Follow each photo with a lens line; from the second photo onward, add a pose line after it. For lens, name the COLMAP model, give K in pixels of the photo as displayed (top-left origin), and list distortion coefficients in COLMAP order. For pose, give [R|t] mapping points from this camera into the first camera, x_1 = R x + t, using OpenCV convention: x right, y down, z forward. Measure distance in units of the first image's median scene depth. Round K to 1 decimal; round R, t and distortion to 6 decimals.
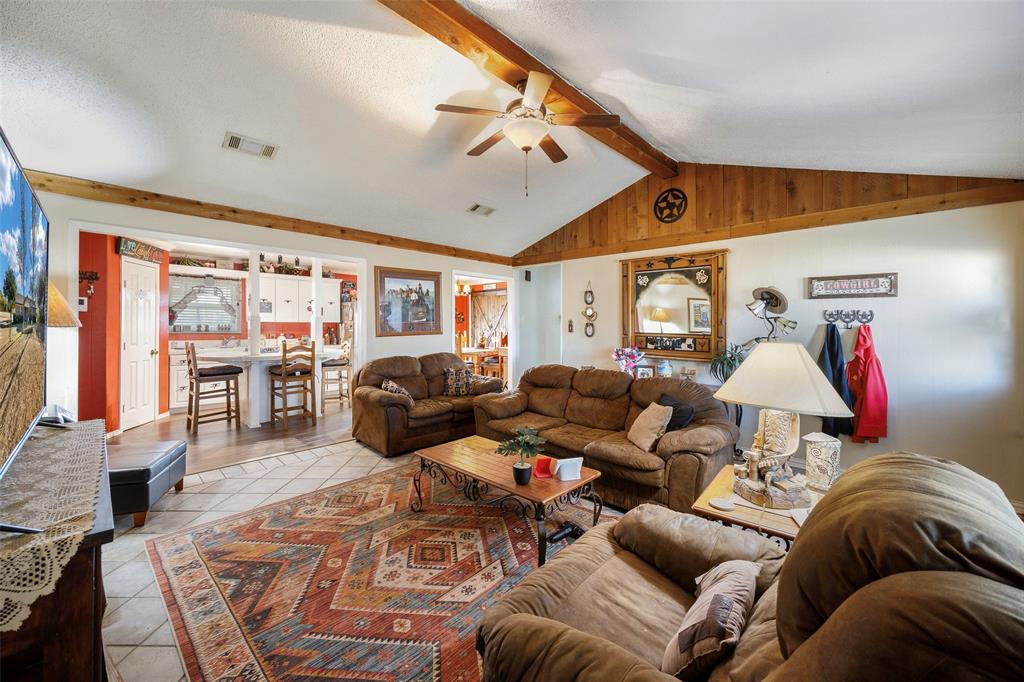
lens RADIAL K [[399.9, 0, 512.7], [0, 399.9, 325.9], [0, 0, 1]] dist [-0.002131, -0.000174]
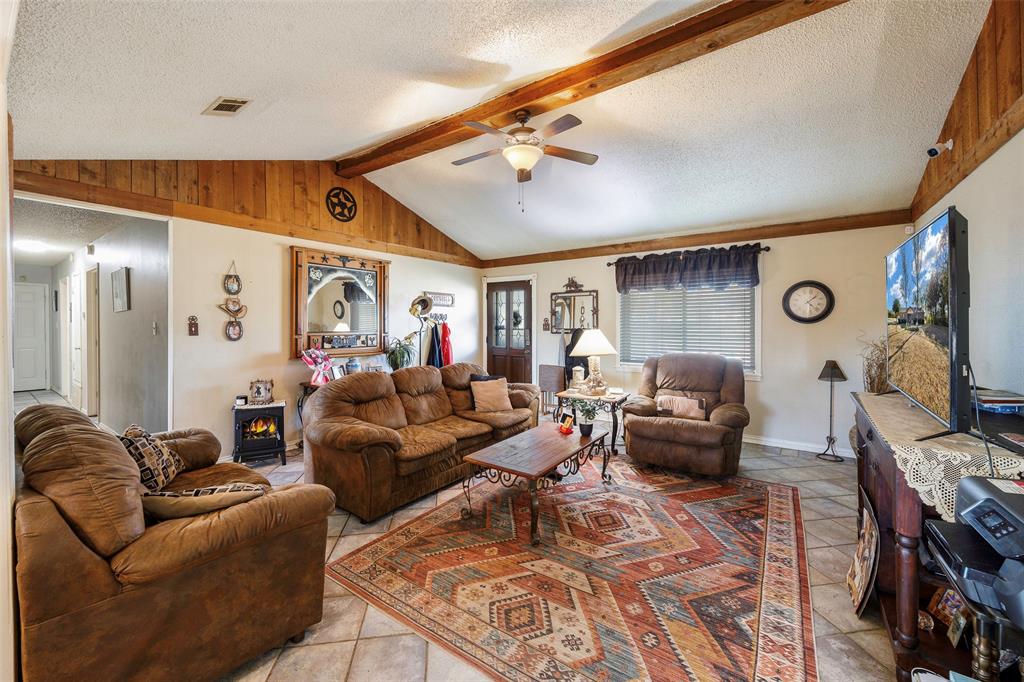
lens RADIAL K [[399.9, 0, 511.4], [0, 399.9, 318.9], [0, 0, 1]] dist [-0.002131, -0.000174]
pose [[-0.140824, 0.001069, 0.990034, -1.105595], [0.003263, 0.999994, -0.000615, -0.017124], [-0.990029, 0.003144, -0.140827, 1.199379]]
